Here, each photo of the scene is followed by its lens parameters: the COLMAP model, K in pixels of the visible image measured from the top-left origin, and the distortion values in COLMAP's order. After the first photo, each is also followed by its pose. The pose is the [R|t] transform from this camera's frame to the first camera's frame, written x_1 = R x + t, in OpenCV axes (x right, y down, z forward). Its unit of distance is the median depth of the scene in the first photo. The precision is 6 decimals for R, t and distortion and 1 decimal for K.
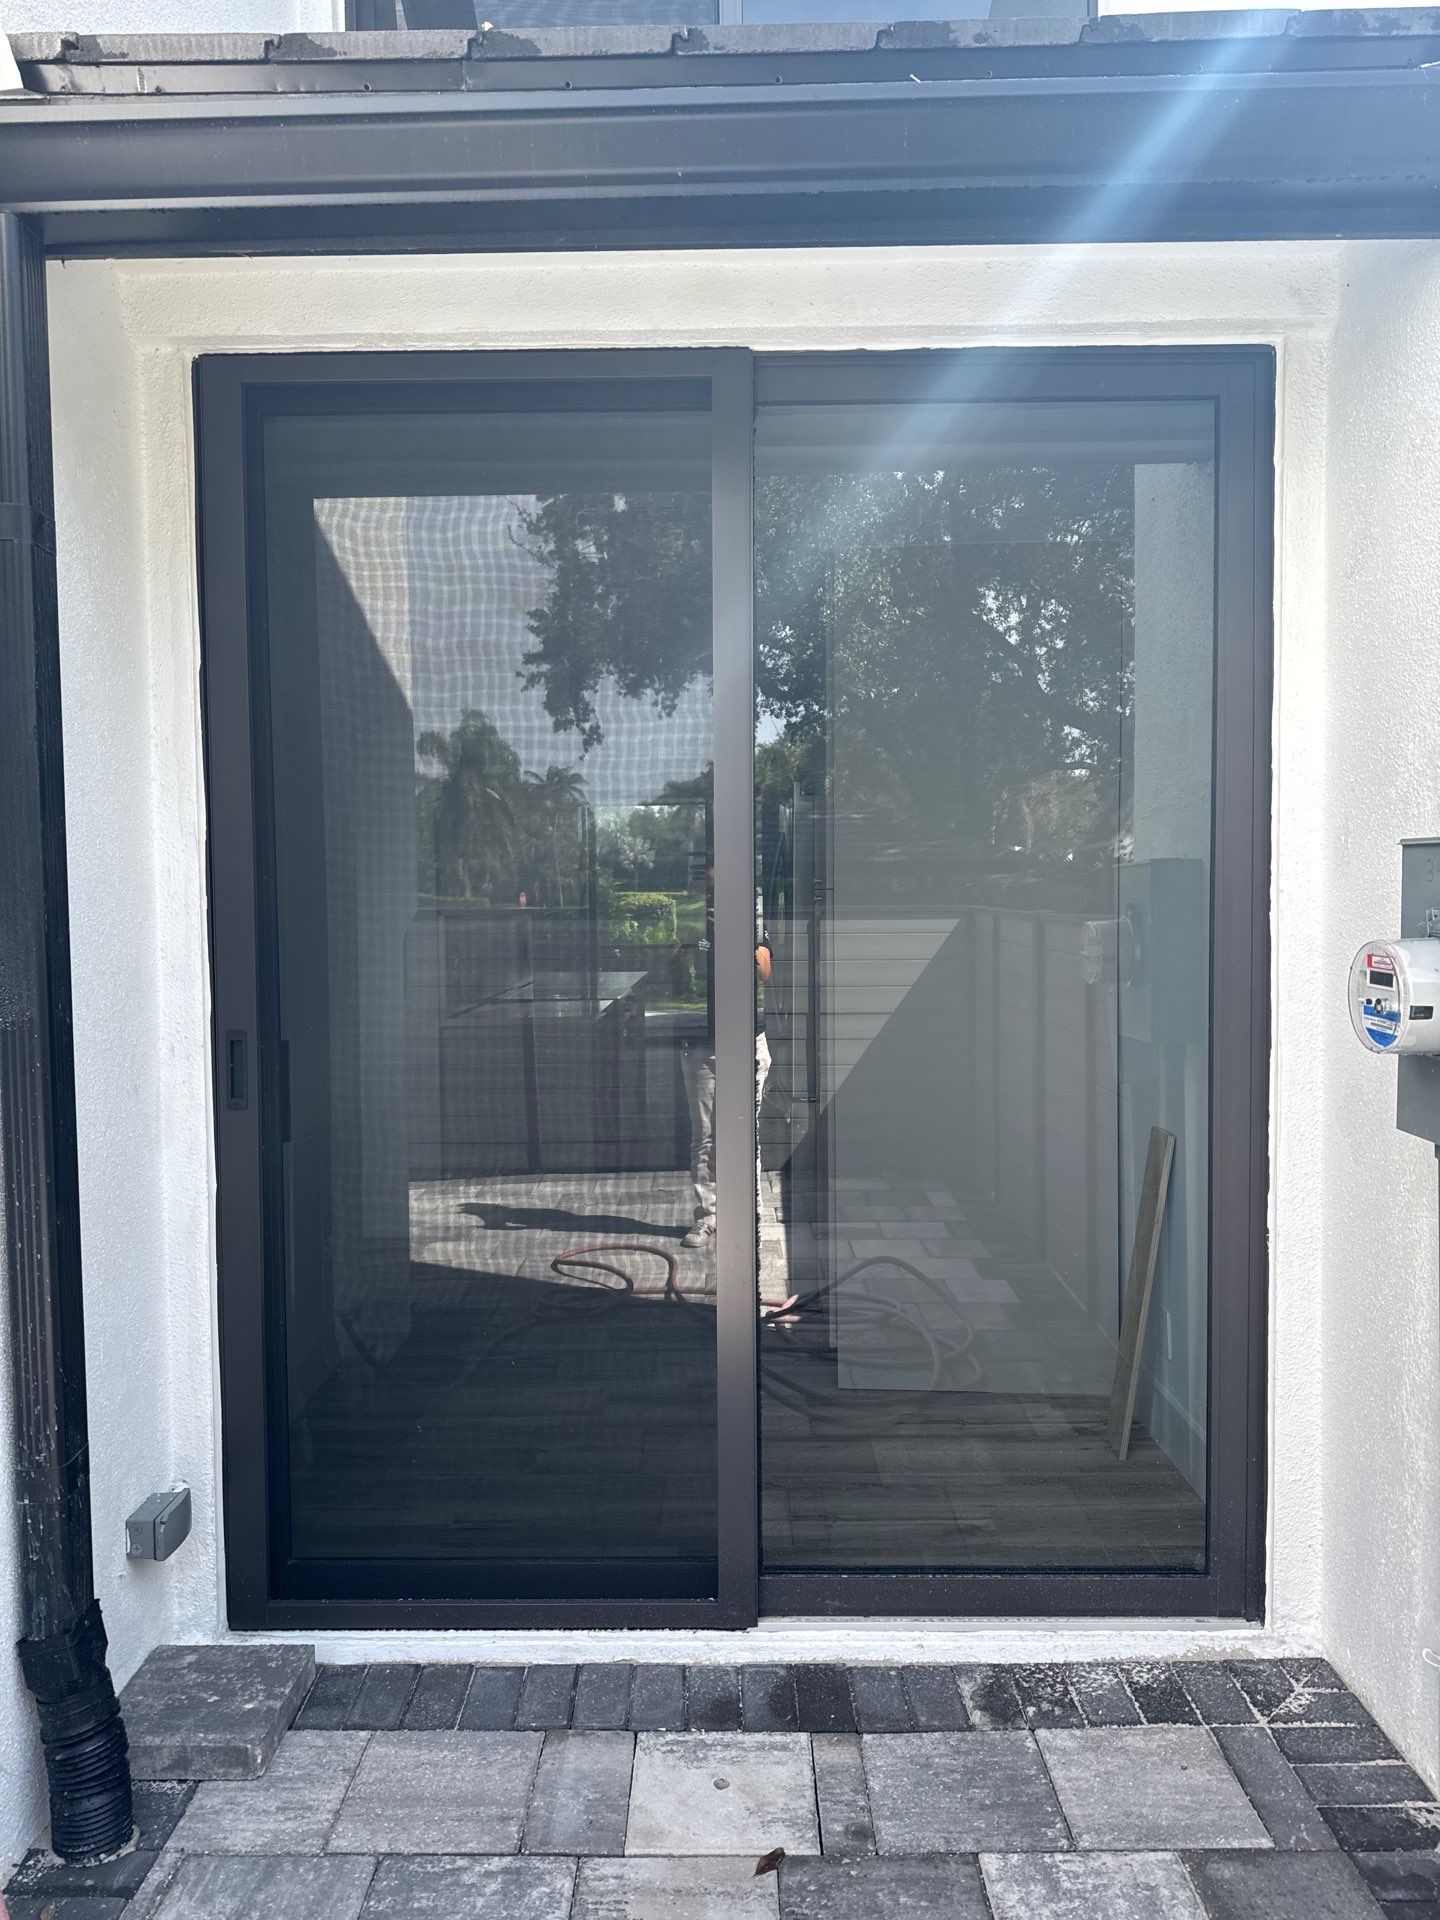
lens RADIAL K [[1325.8, 0, 691.5], [0, 1325.8, 972.1], [0, 0, 1]] dist [0.056103, -0.065648]
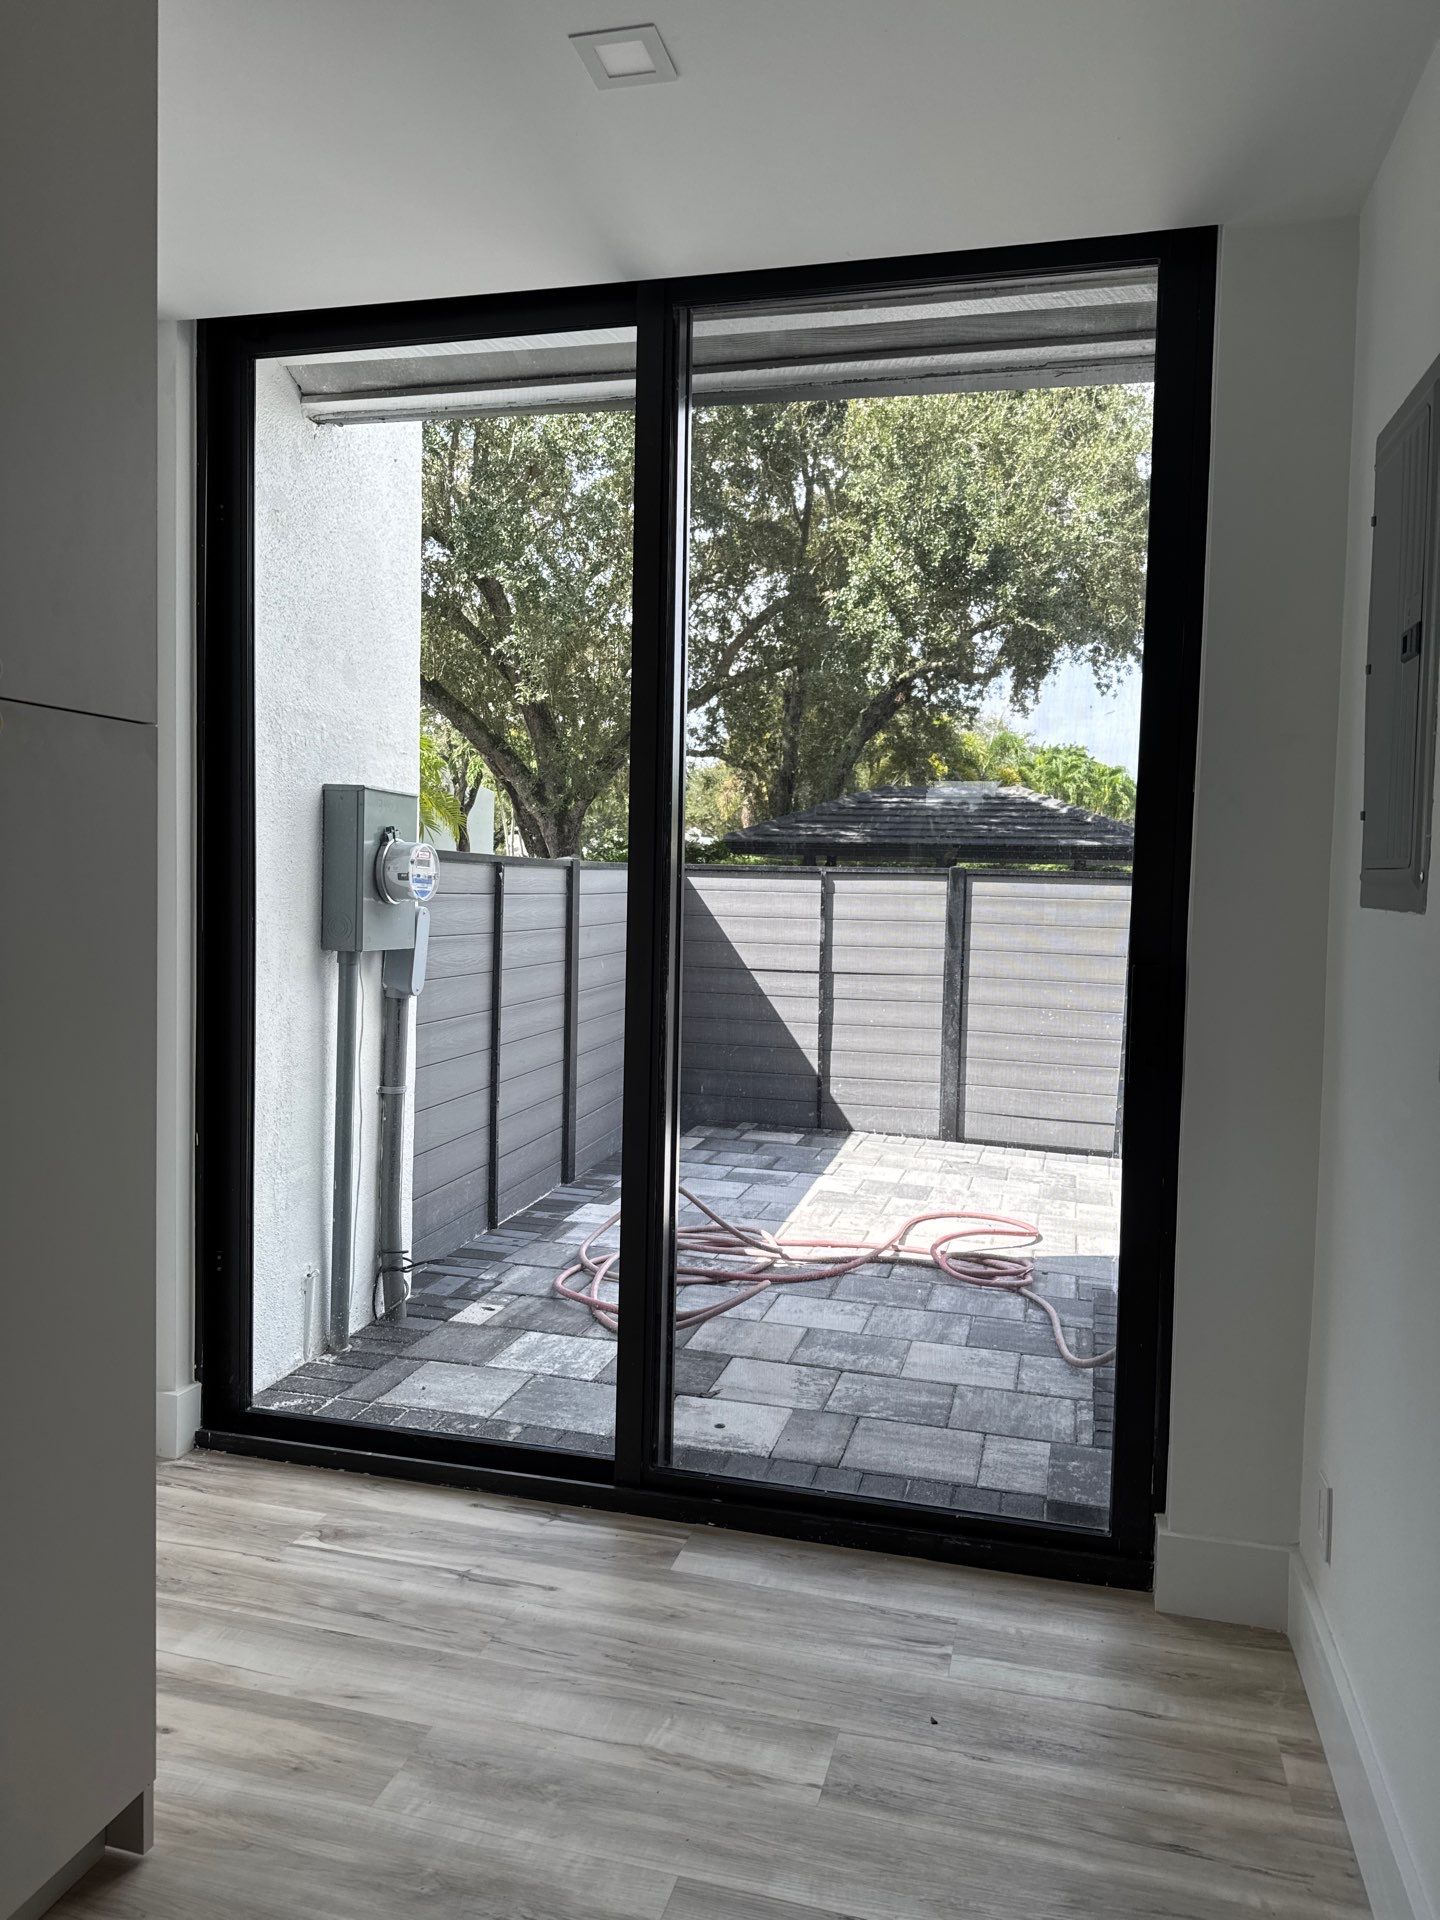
lens RADIAL K [[1325.8, 0, 695.1], [0, 1325.8, 926.5], [0, 0, 1]] dist [0.056103, -0.065648]
pose [[-0.968277, -0.017803, 0.249245, -0.261332], [0.005878, 0.995560, 0.093946, -0.061137], [-0.249811, 0.092431, -0.963873, 2.024174]]
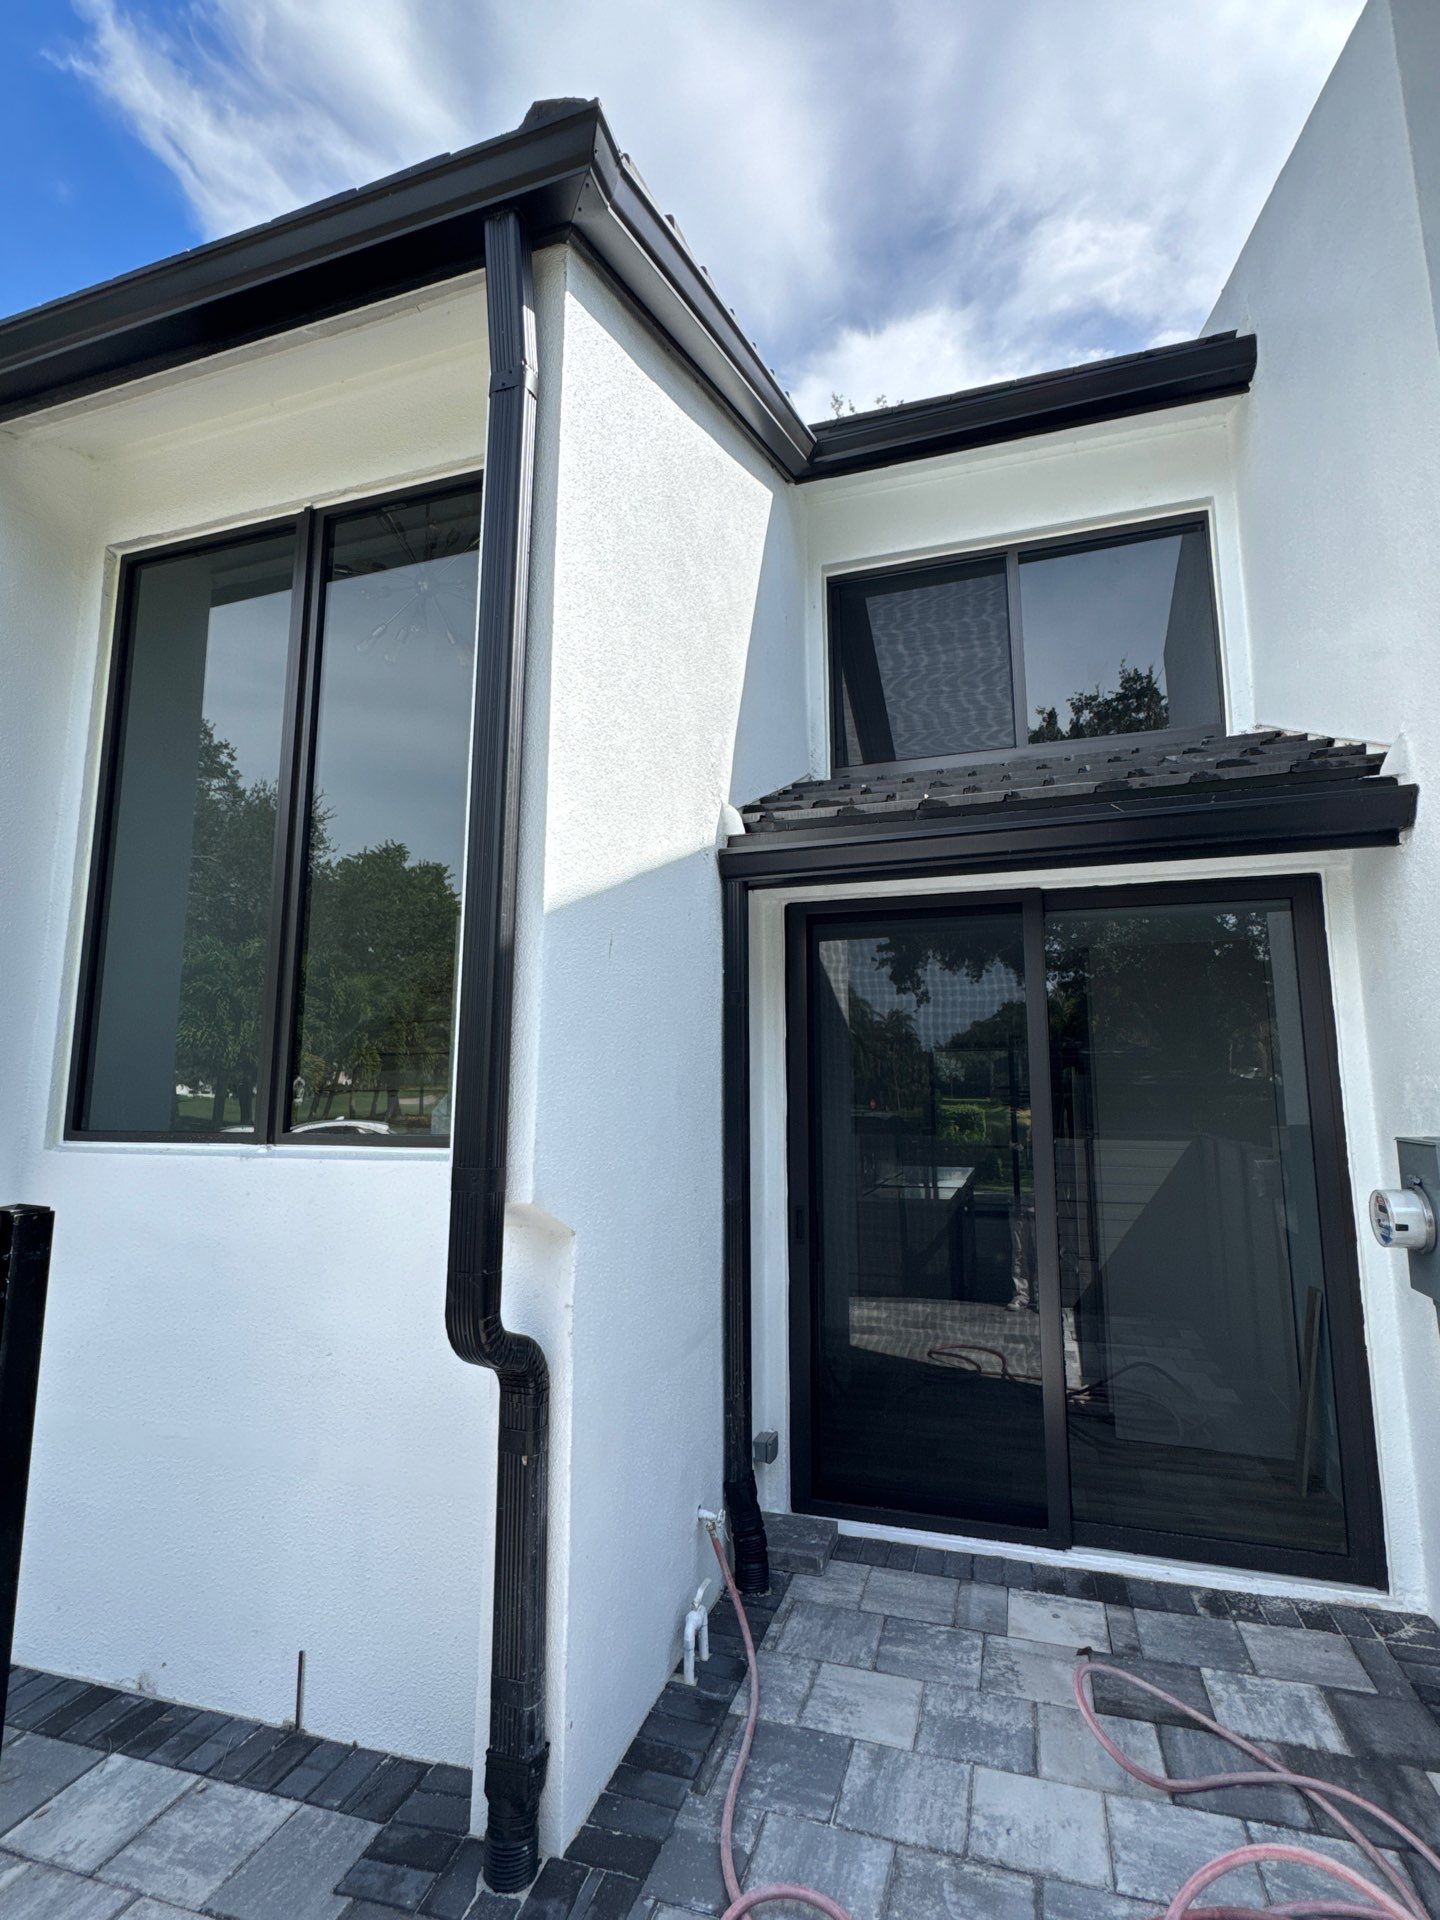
lens RADIAL K [[901.5, 0, 723.6], [0, 901.5, 969.9], [0, 0, 1]] dist [-0.005452, 0.002013]
pose [[0.958215, -0.029104, -0.284563, -0.035968], [-0.029431, 0.979500, -0.199282, -0.036843], [0.284530, 0.199330, 0.937716, -0.479367]]
